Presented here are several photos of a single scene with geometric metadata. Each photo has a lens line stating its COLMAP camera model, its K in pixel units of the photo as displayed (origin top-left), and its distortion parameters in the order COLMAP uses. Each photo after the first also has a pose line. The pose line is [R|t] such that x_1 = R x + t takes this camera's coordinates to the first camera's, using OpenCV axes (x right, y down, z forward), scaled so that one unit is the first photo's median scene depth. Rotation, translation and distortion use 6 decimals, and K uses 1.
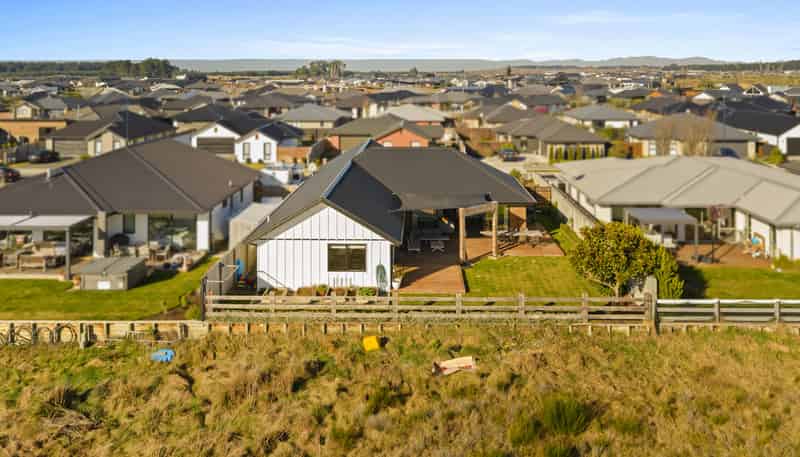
lens RADIAL K [[685.7, 0, 399.9], [0, 685.7, 74.7], [0, 0, 1]] dist [0.009072, -0.010343]
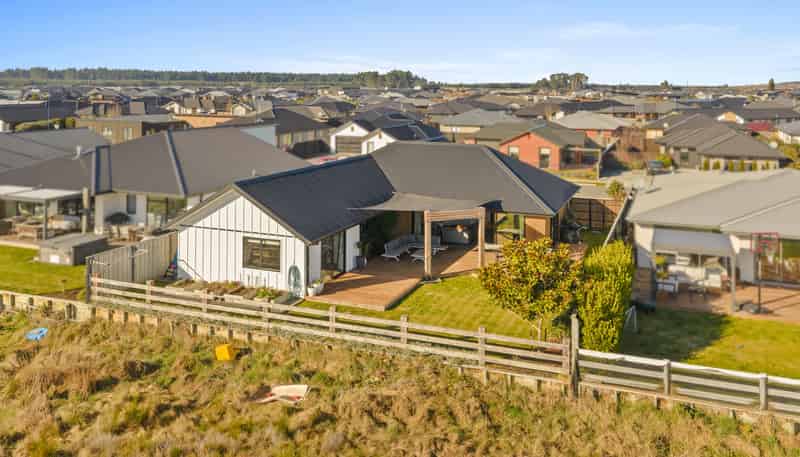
lens RADIAL K [[685.7, 0, 399.9], [0, 685.7, 74.7], [0, 0, 1]] dist [0.009072, -0.010343]
pose [[0.939742, 0.005241, -0.341845, 0.396353], [-0.011498, 0.999801, -0.016278, 0.048125], [0.341692, 0.019228, 0.939615, 0.226633]]
